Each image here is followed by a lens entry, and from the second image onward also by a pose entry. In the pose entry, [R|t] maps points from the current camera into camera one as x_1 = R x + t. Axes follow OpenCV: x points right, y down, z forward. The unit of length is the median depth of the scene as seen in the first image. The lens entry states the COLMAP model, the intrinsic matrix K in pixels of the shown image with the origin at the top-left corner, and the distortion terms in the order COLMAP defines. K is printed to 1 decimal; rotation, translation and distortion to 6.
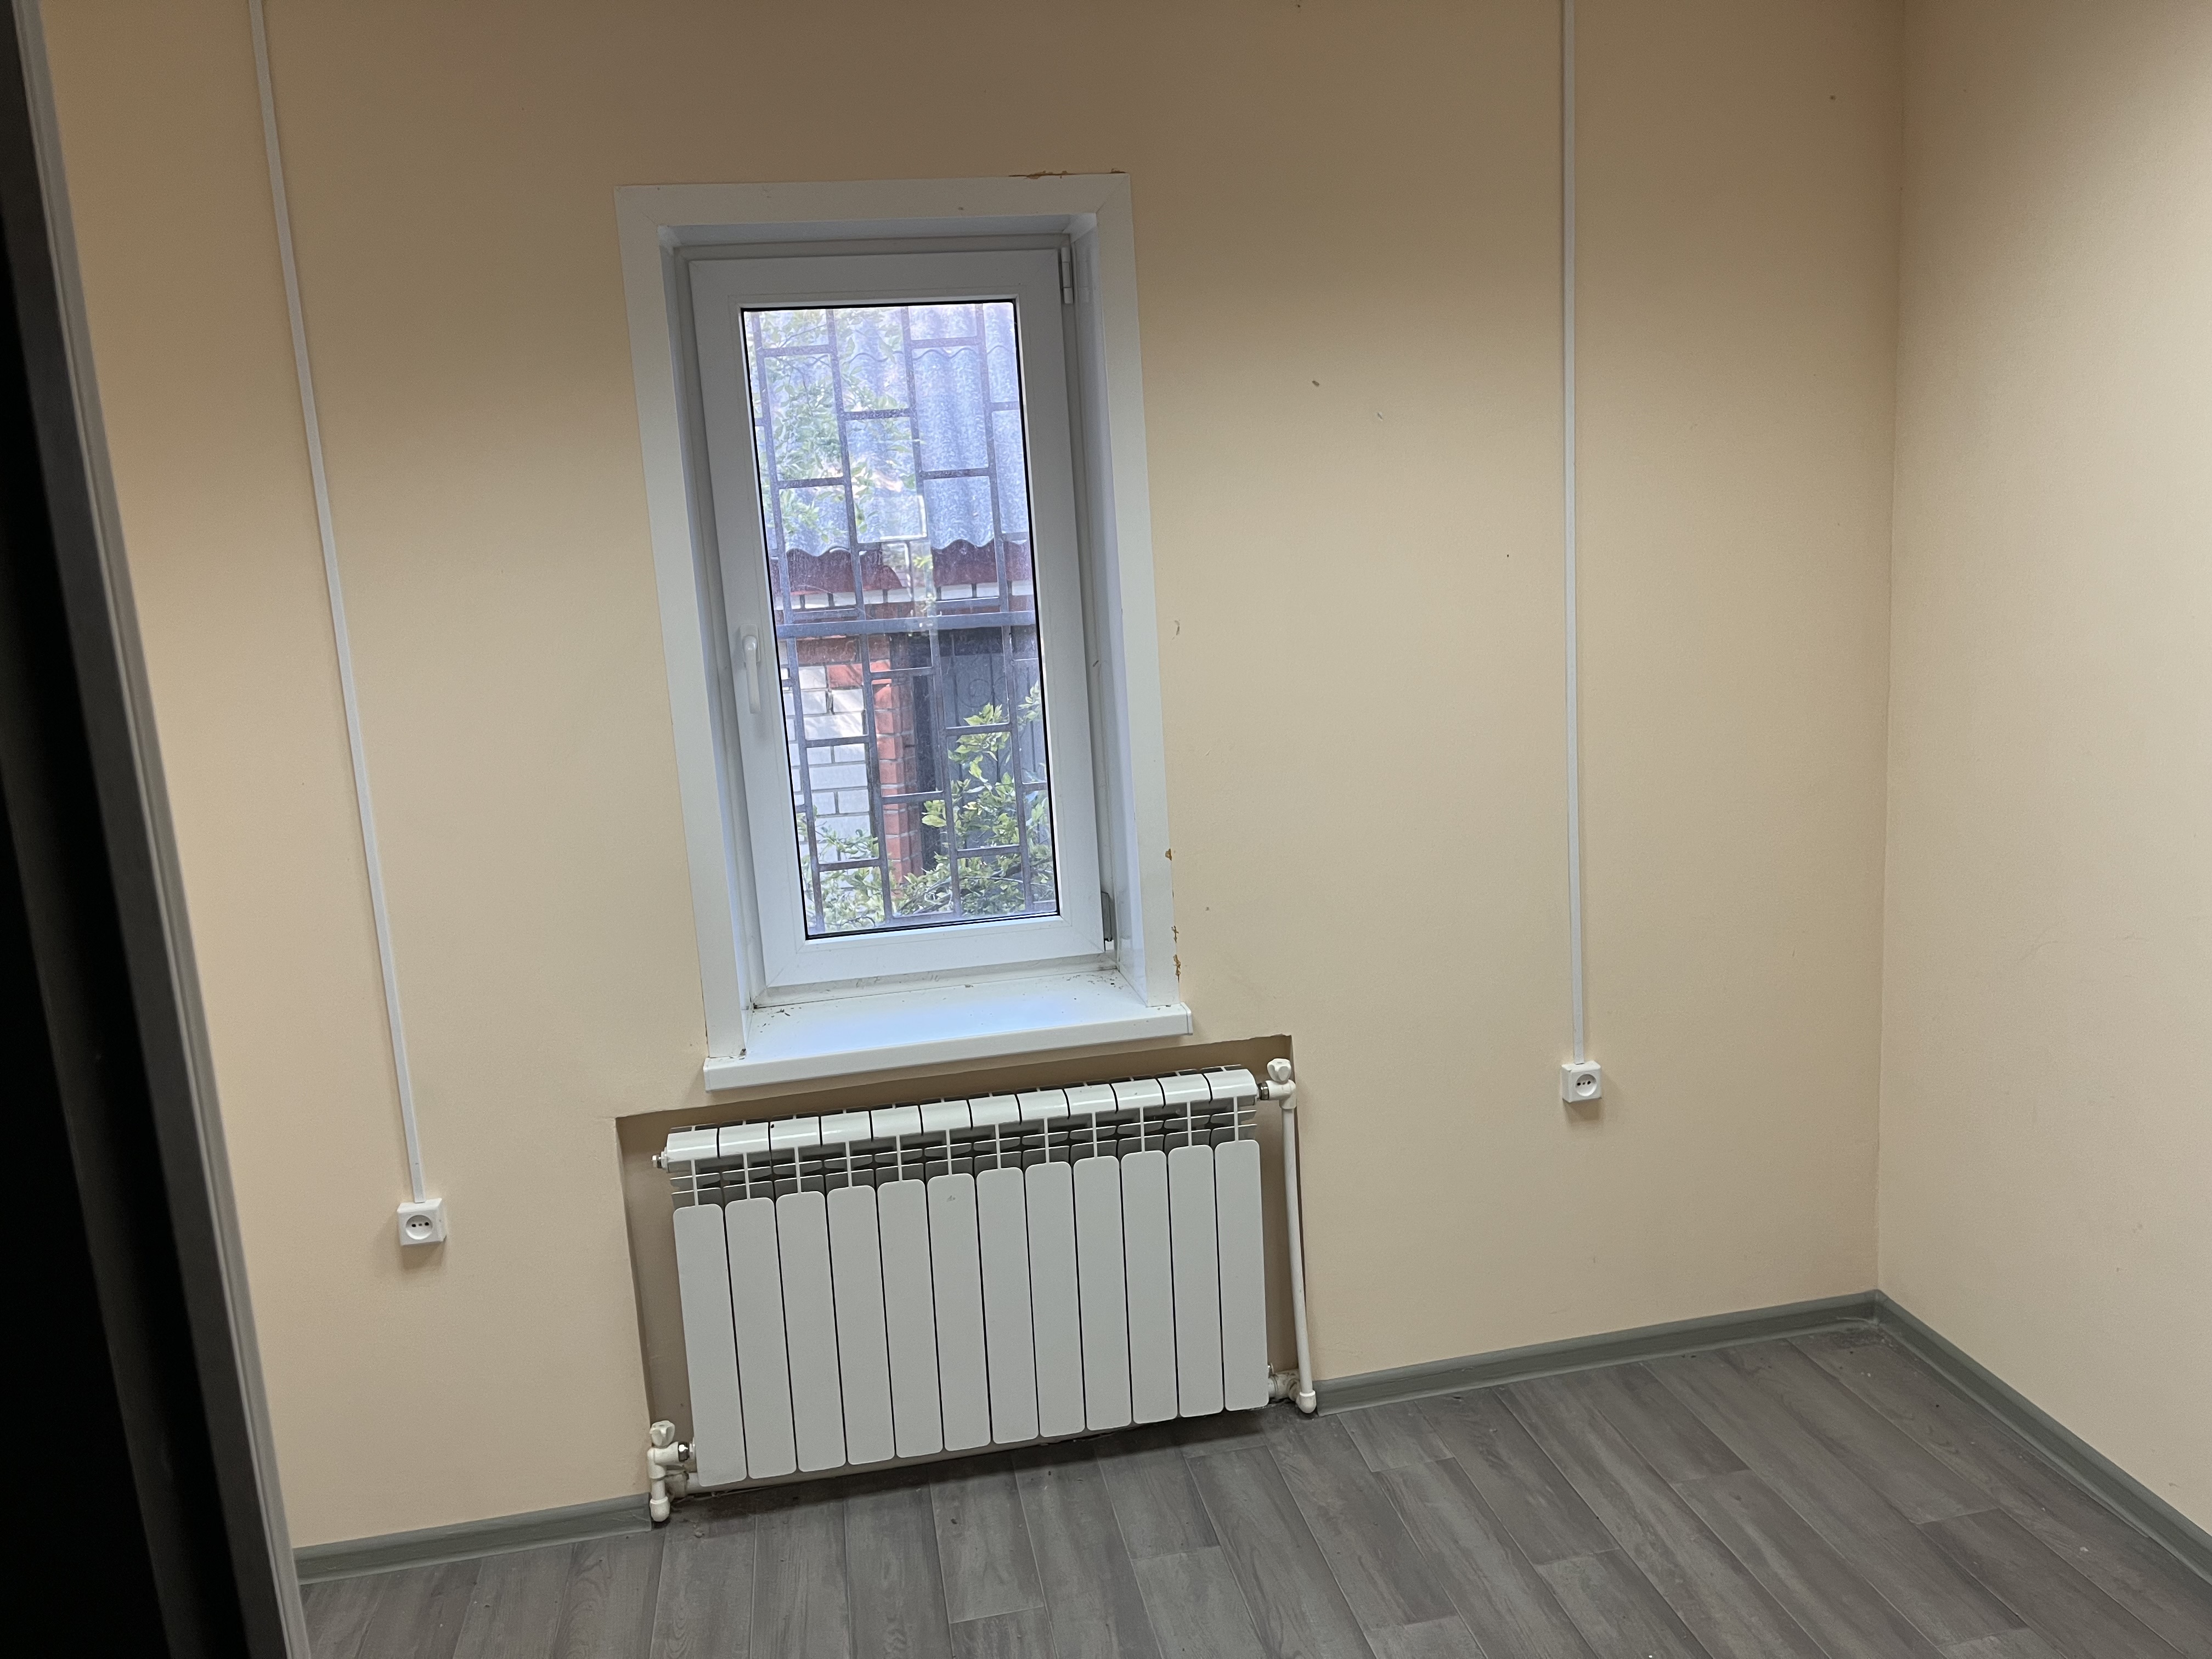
lens RADIAL K [[1603.8, 0, 1106.0], [0, 1603.8, 829.5], [0, 0, 1]] dist [0.055883, -0.093708]
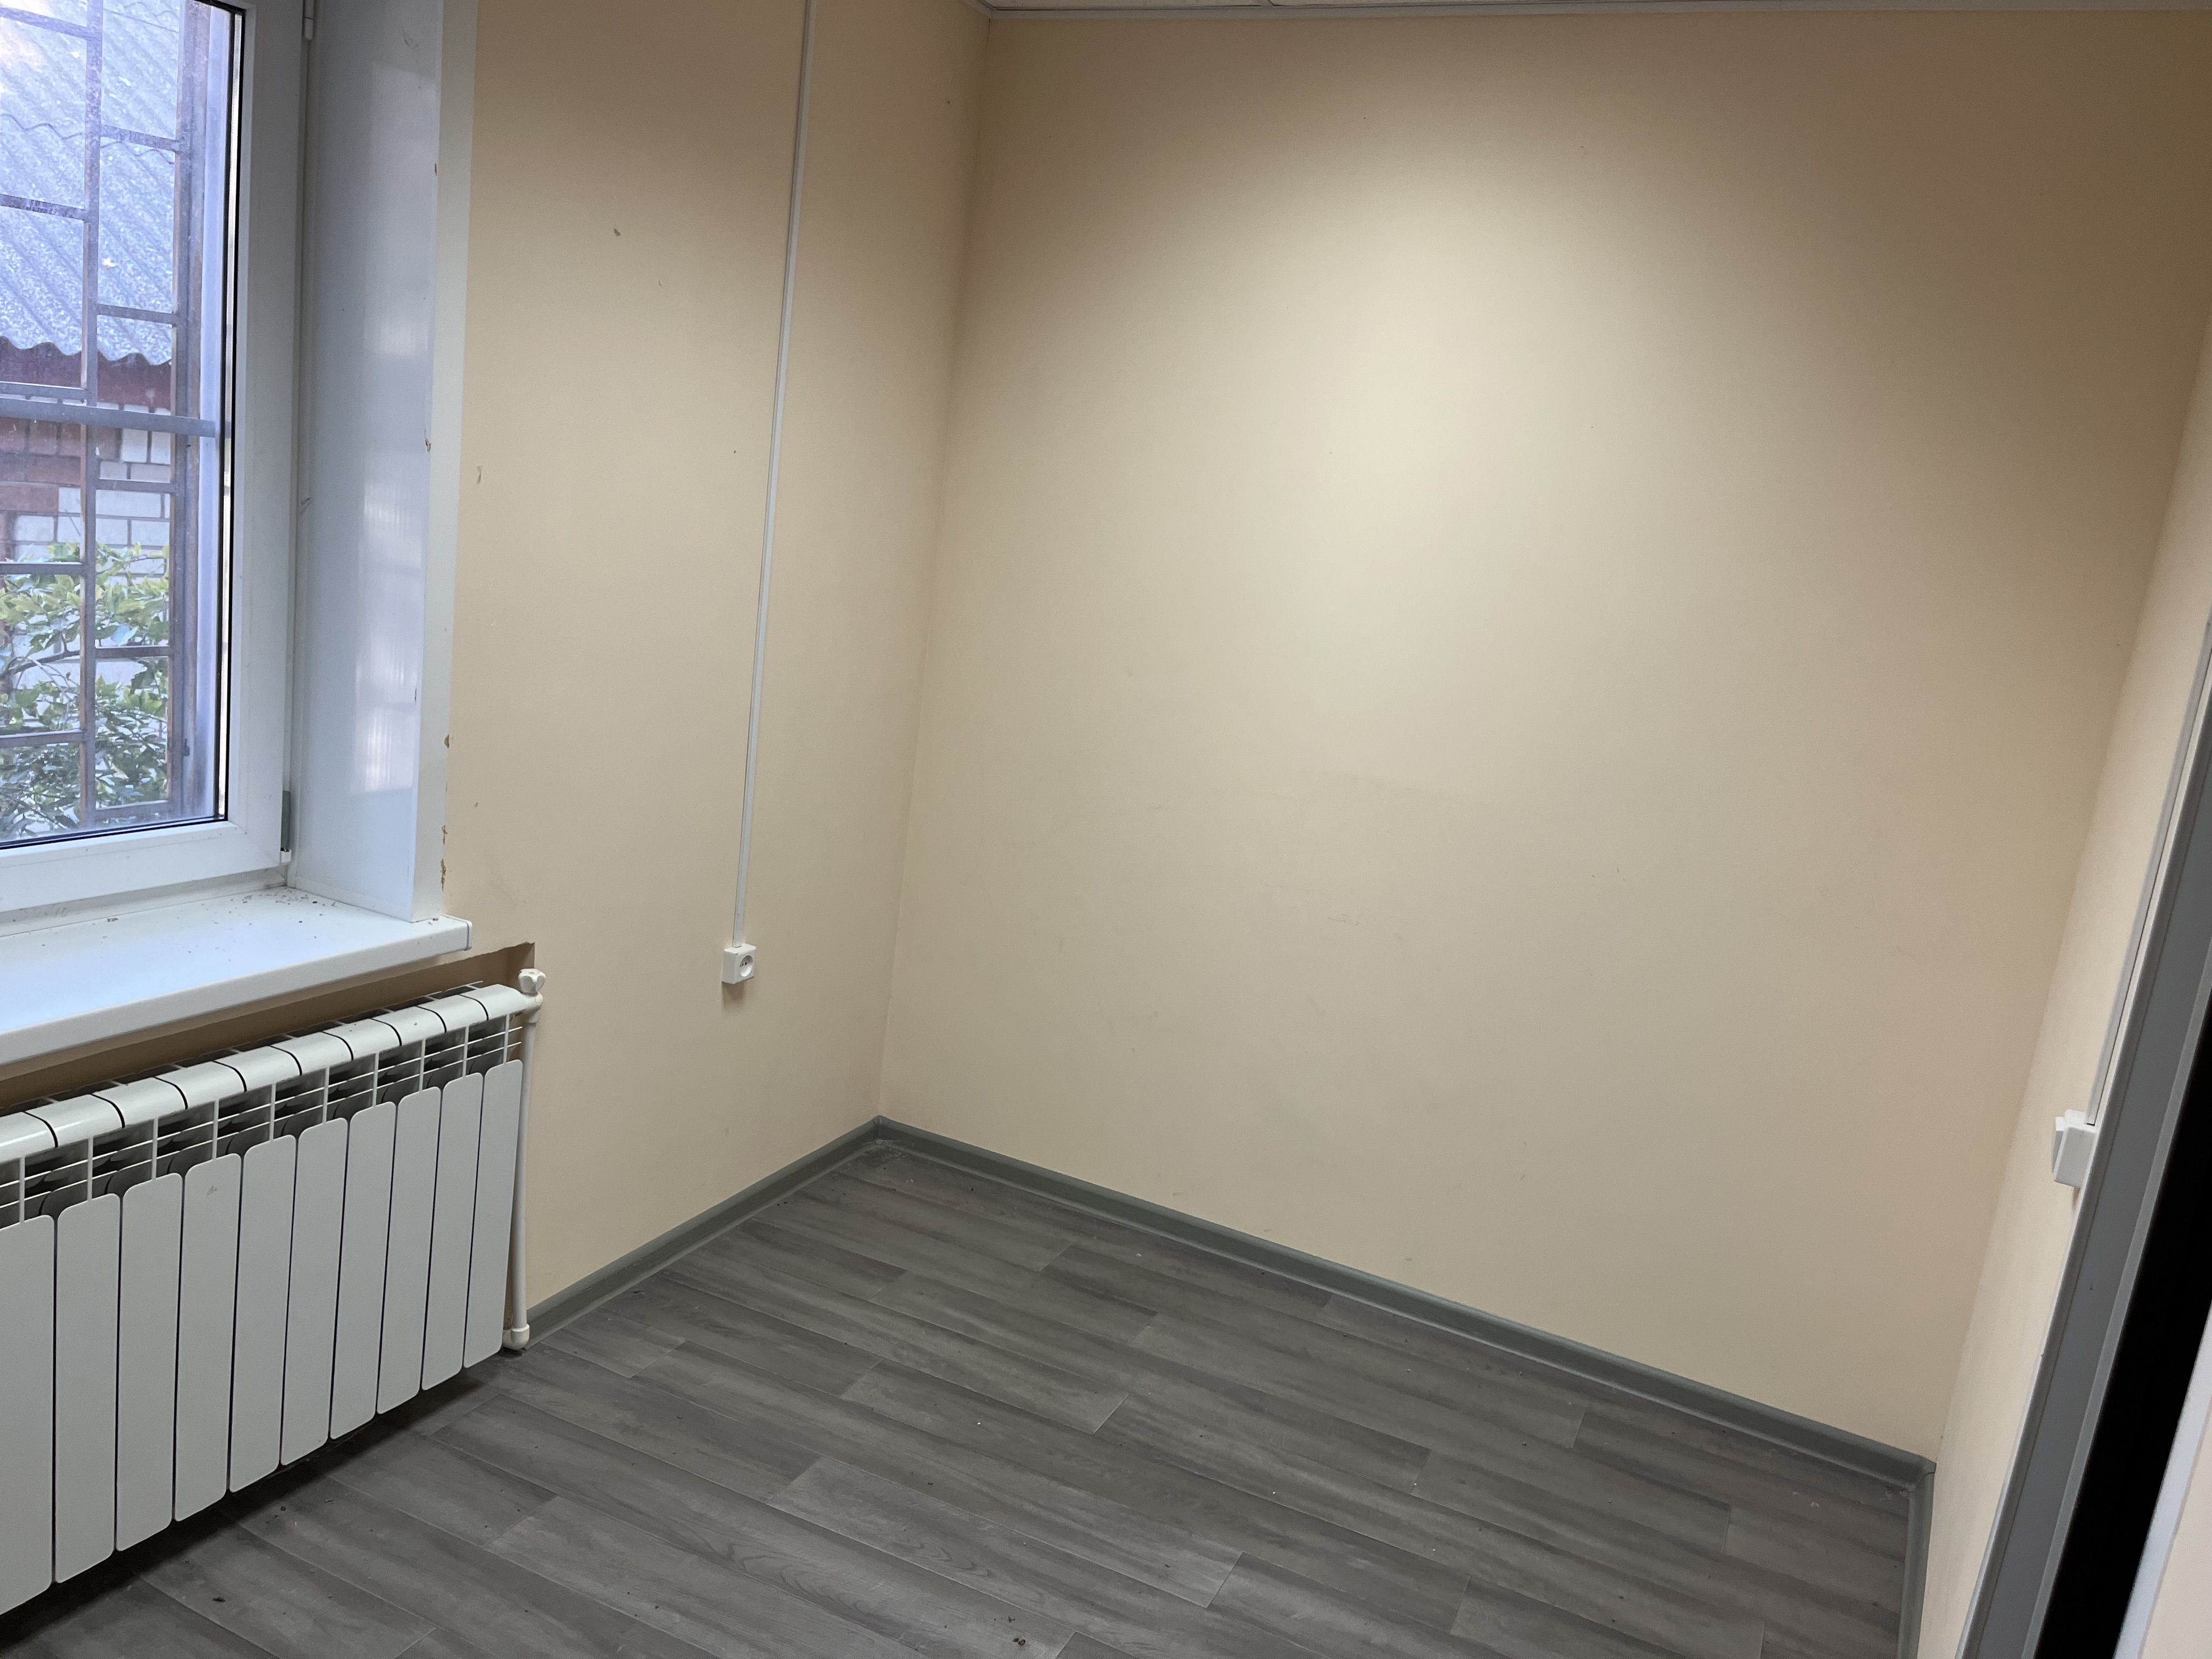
lens RADIAL K [[1603.8, 0, 1106.0], [0, 1603.8, 829.5], [0, 0, 1]] dist [0.055883, -0.093708]
pose [[0.573392, -0.032360, 0.818642, -0.460107], [-0.008981, 0.998911, 0.045776, 0.019691], [-0.819232, -0.033599, 0.572477, 0.218095]]
